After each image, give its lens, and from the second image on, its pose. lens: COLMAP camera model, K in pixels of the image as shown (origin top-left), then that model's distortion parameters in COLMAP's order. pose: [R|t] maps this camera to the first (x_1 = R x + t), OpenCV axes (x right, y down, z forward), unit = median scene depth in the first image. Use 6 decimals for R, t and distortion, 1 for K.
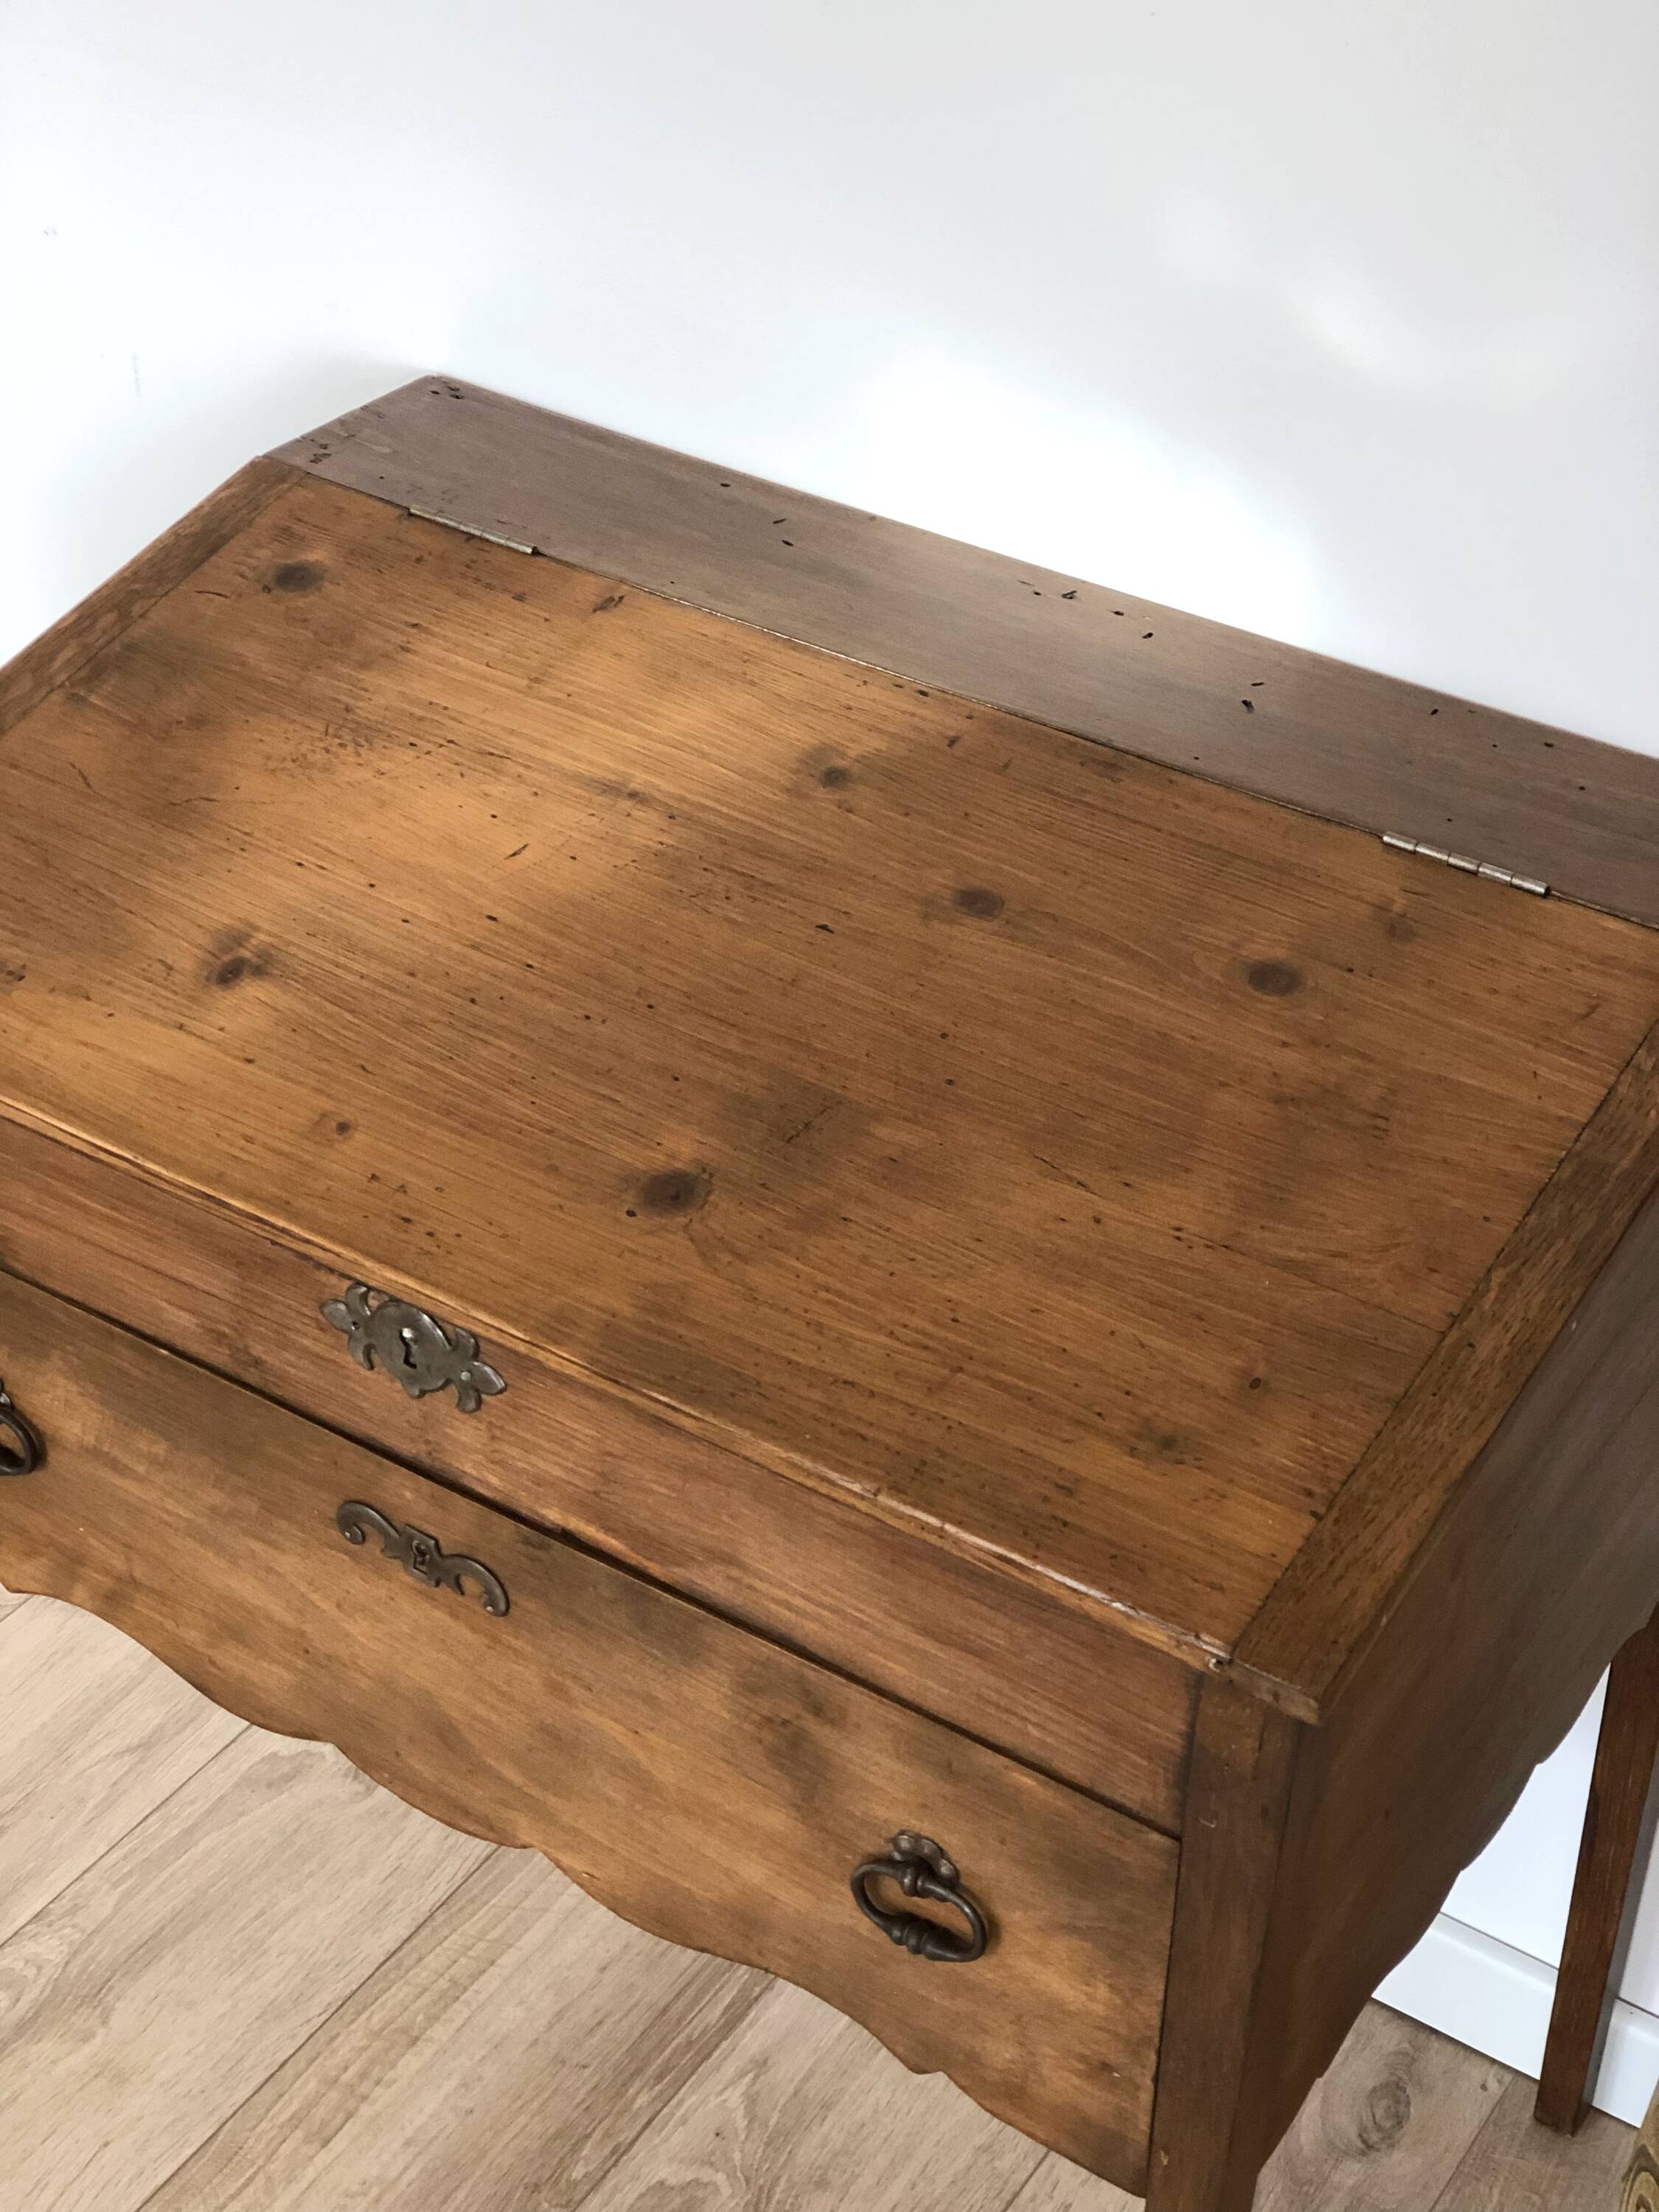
lens RADIAL K [[3721.3, 0, 759.9], [0, 3721.3, 1051.4], [0, 0, 1]] dist [0.000703, 0.000000]
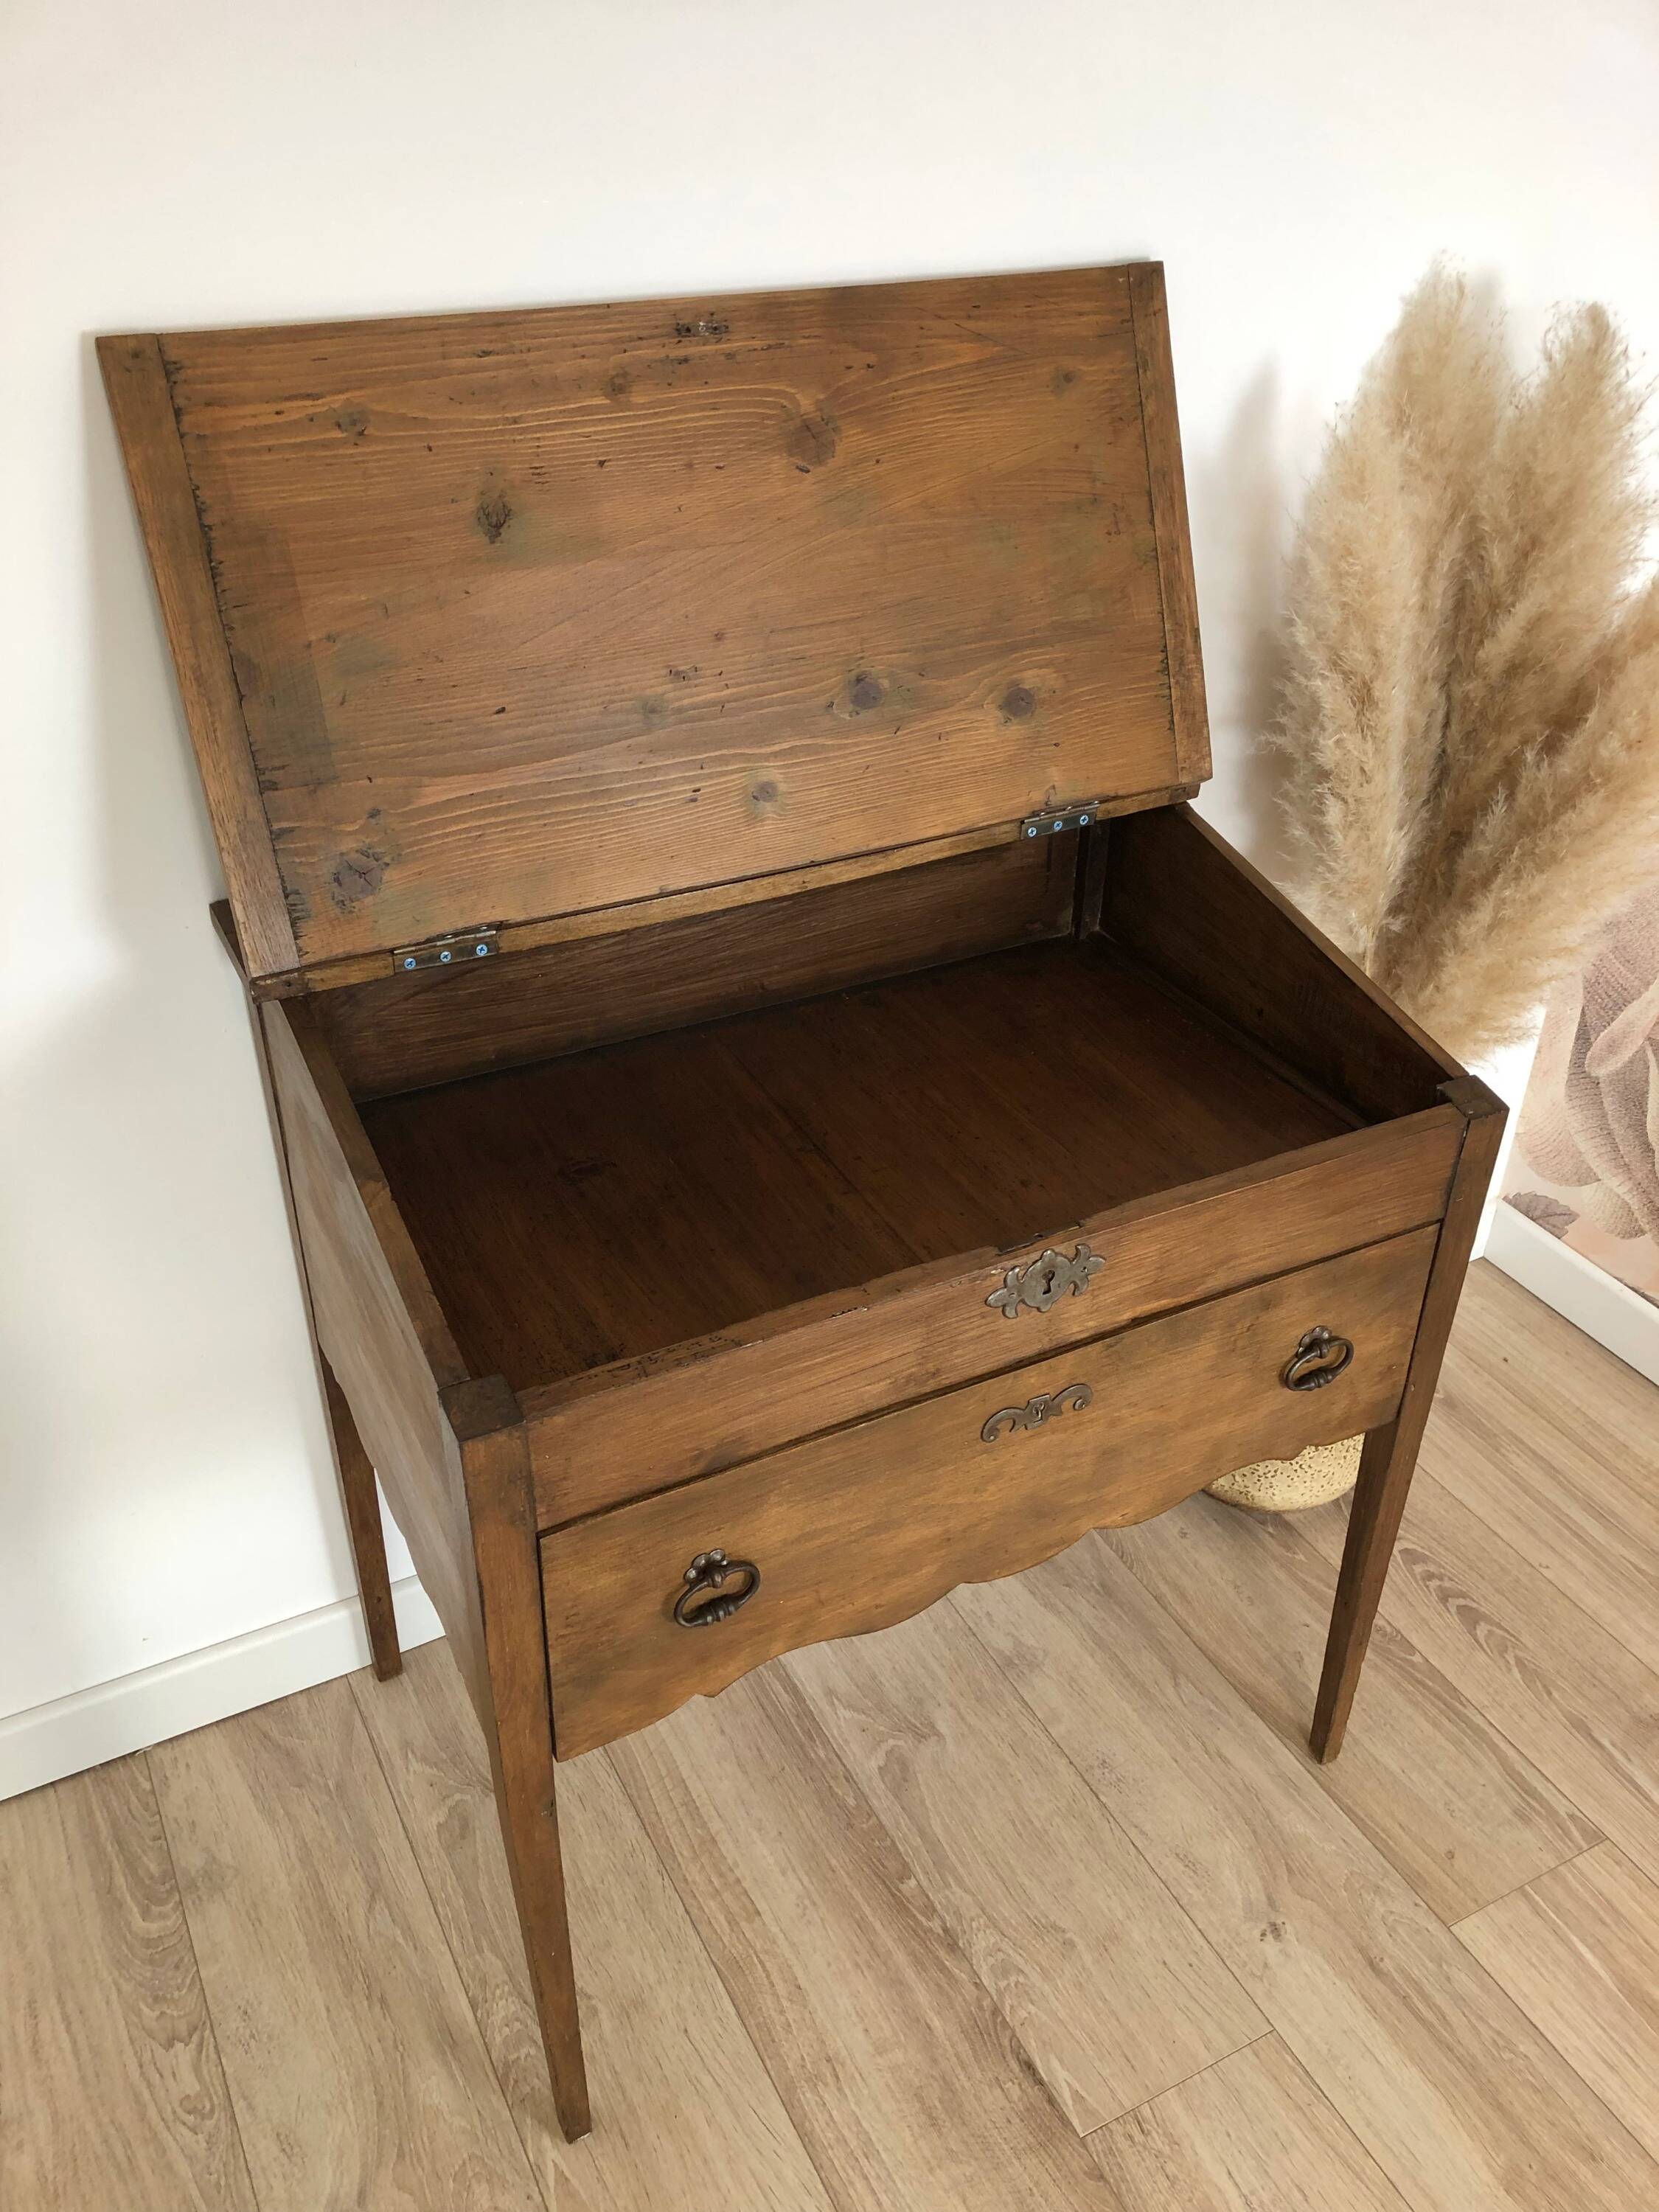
lens RADIAL K [[1891.8, 0, 838.0], [0, 1891.8, 1113.4], [0, 0, 1]] dist [0.005884, 0.025334]
pose [[0.474319, -0.492816, 0.729489, -0.676922], [0.490059, 0.836183, 0.246254, -0.223916], [-0.731344, 0.240690, 0.638126, 0.494151]]
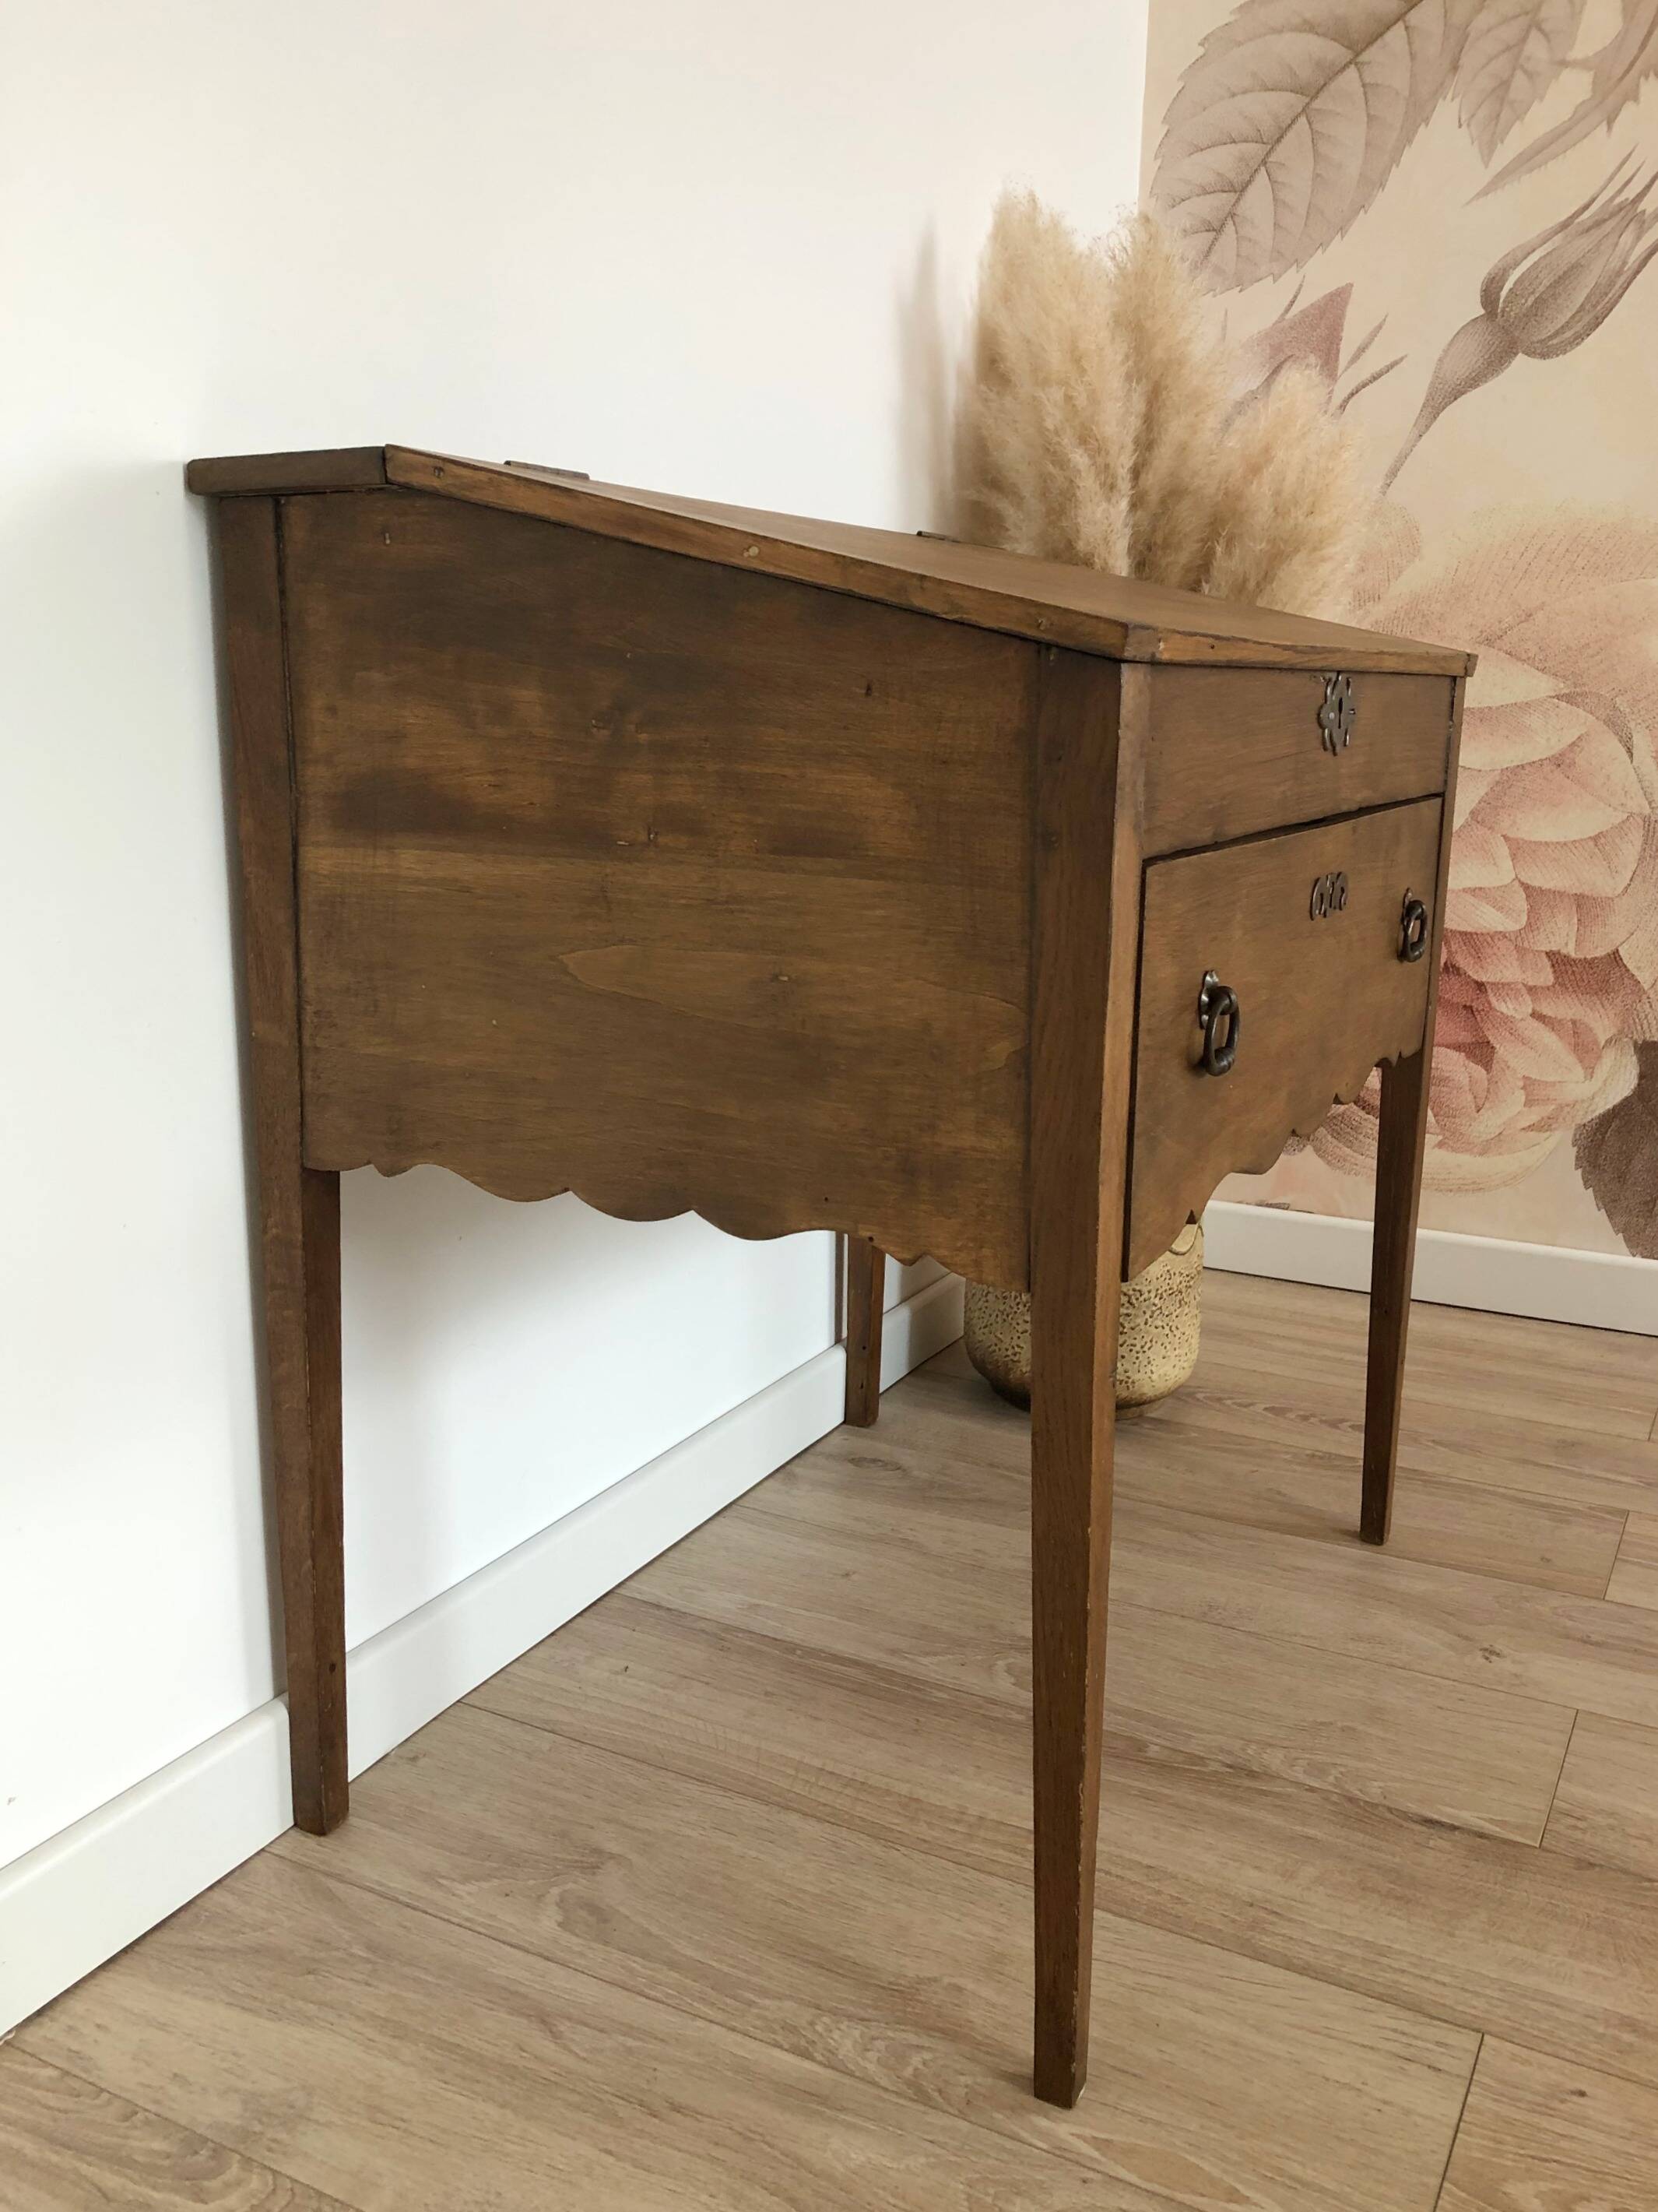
lens RADIAL K [[1945.7, 0, 872.2], [0, 1945.7, 1096.0], [0, 0, 1]] dist [0.032108, -0.024071]
pose [[-0.120560, -0.236631, 0.964091, -0.842503], [0.540141, 0.799193, 0.263702, -0.104825], [-0.832894, 0.552537, 0.031463, 1.165014]]
